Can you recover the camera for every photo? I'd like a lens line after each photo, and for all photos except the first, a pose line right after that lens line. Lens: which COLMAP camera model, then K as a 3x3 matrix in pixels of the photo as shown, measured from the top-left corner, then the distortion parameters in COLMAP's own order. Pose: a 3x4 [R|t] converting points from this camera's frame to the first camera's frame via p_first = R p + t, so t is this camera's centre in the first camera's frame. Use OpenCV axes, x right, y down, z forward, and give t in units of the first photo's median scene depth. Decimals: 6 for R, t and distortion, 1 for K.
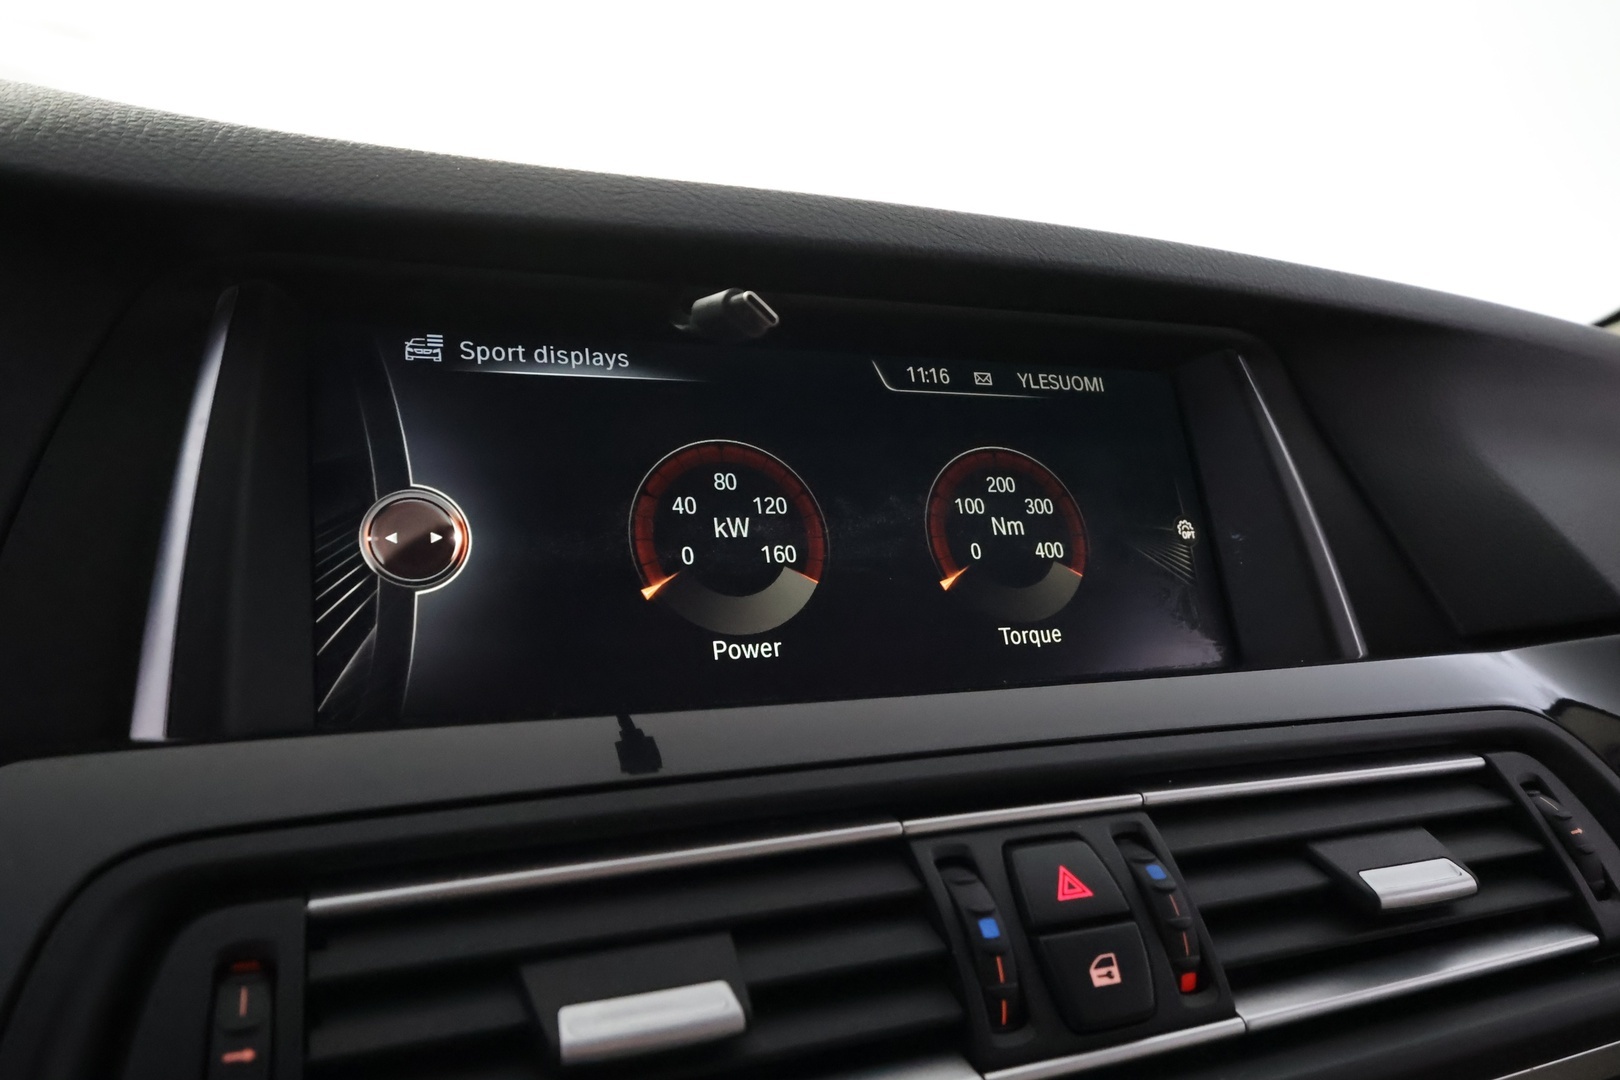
lens RADIAL K [[1220.6, 0, 803.5], [0, 1220.6, 531.4], [0, 0, 1]] dist [-0.009372, 0.009574]
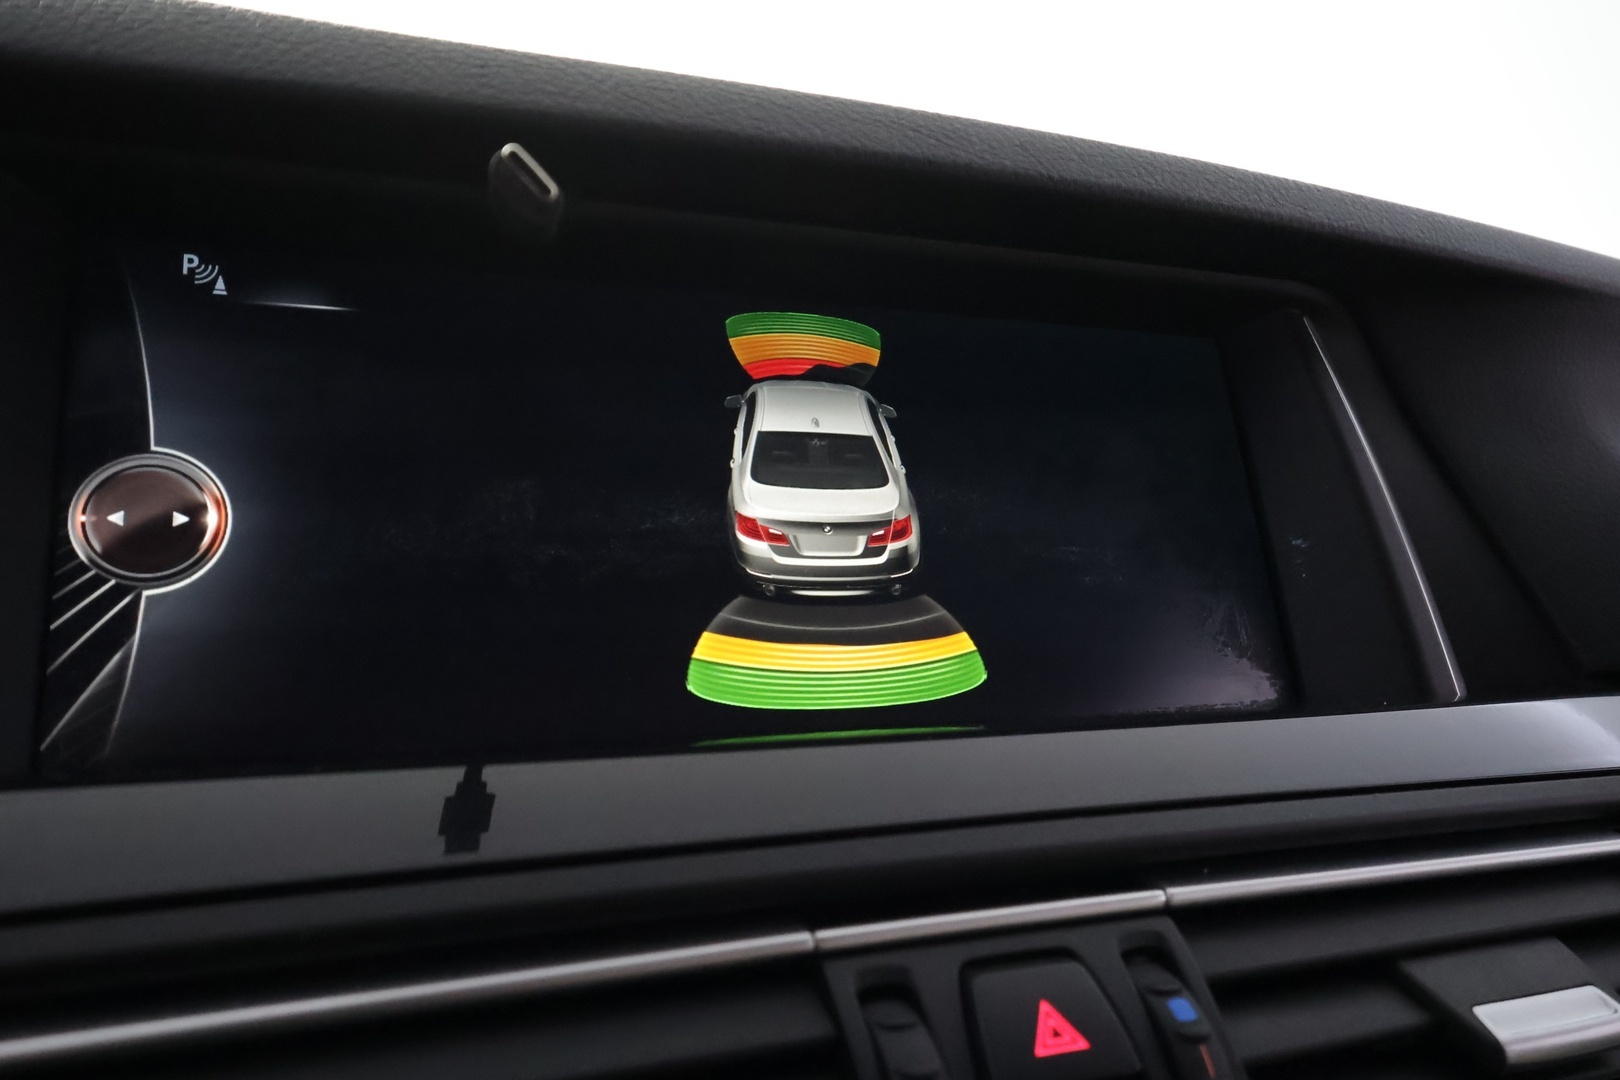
lens RADIAL K [[1220.6, 0, 804.0], [0, 1220.6, 536.2], [0, 0, 1]] dist [-0.009372, 0.009574]
pose [[0.999200, 0.017072, -0.036160, 0.087080], [-0.017310, 0.999830, -0.006278, 0.015341], [0.036046, 0.006899, 0.999326, 0.273583]]
